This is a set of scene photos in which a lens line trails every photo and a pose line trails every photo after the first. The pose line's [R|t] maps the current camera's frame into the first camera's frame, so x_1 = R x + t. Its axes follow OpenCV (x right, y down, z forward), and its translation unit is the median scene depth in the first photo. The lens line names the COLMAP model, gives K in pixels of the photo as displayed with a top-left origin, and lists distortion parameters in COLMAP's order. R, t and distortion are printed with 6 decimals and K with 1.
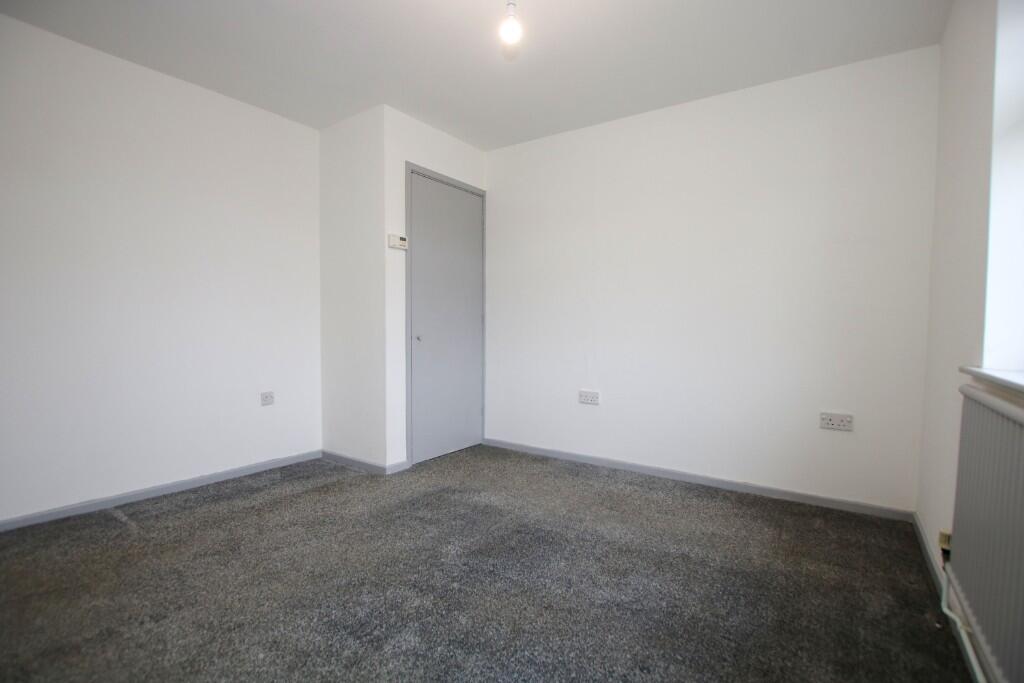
lens RADIAL K [[474.7, 0, 510.2], [0, 474.7, 348.3], [0, 0, 1]] dist [-0.032616, 0.009141]
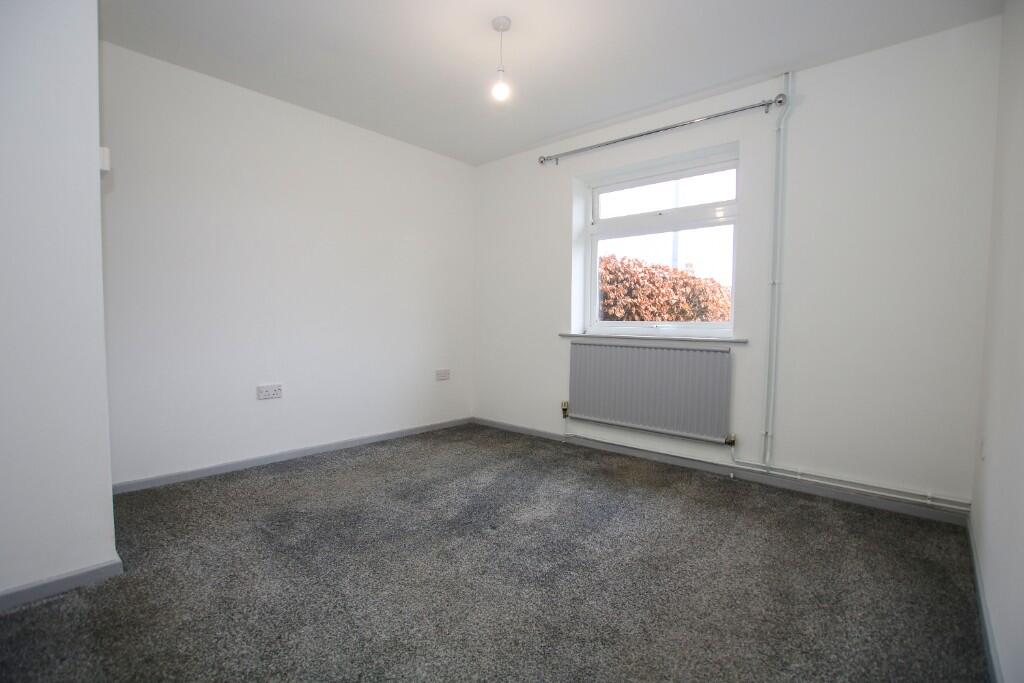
lens RADIAL K [[474.7, 0, 510.2], [0, 474.7, 348.3], [0, 0, 1]] dist [-0.032616, 0.009141]
pose [[0.119878, -0.060416, 0.990949, -0.741133], [0.035433, 0.997771, 0.056546, -0.016525], [-0.992156, 0.028333, 0.121752, 0.462248]]
